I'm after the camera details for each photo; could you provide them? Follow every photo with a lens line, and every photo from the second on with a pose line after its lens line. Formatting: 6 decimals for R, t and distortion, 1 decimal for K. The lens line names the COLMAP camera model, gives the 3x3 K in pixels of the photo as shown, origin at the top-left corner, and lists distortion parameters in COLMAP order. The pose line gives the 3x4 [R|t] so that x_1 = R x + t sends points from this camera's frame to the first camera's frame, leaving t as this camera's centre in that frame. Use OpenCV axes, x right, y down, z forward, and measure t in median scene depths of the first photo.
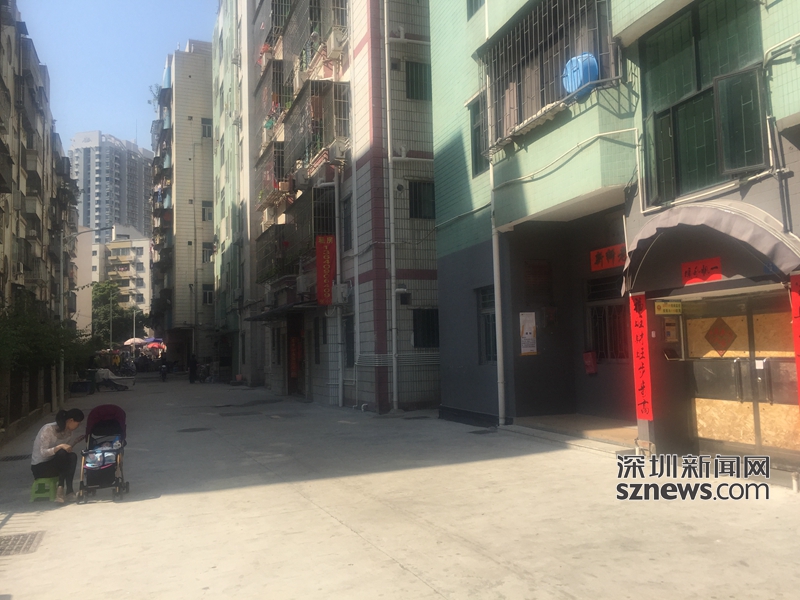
lens RADIAL K [[682.9, 0, 399.5], [0, 682.9, 302.0], [0, 0, 1]] dist [0.004911, -0.006693]
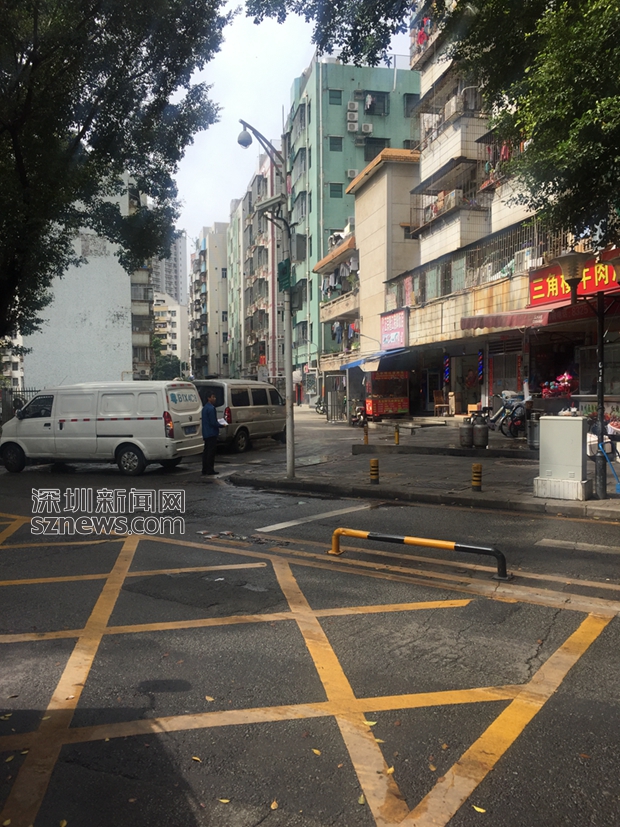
lens RADIAL K [[706.0, 0, 310.1], [0, 706.0, 413.6], [0, 0, 1]] dist [0.004911, -0.006693]
pose [[0.990080, 0.023795, -0.138473, 0.103646], [-0.008366, 0.993790, 0.110959, -0.033597], [0.140253, -0.108700, 0.984131, -0.413278]]
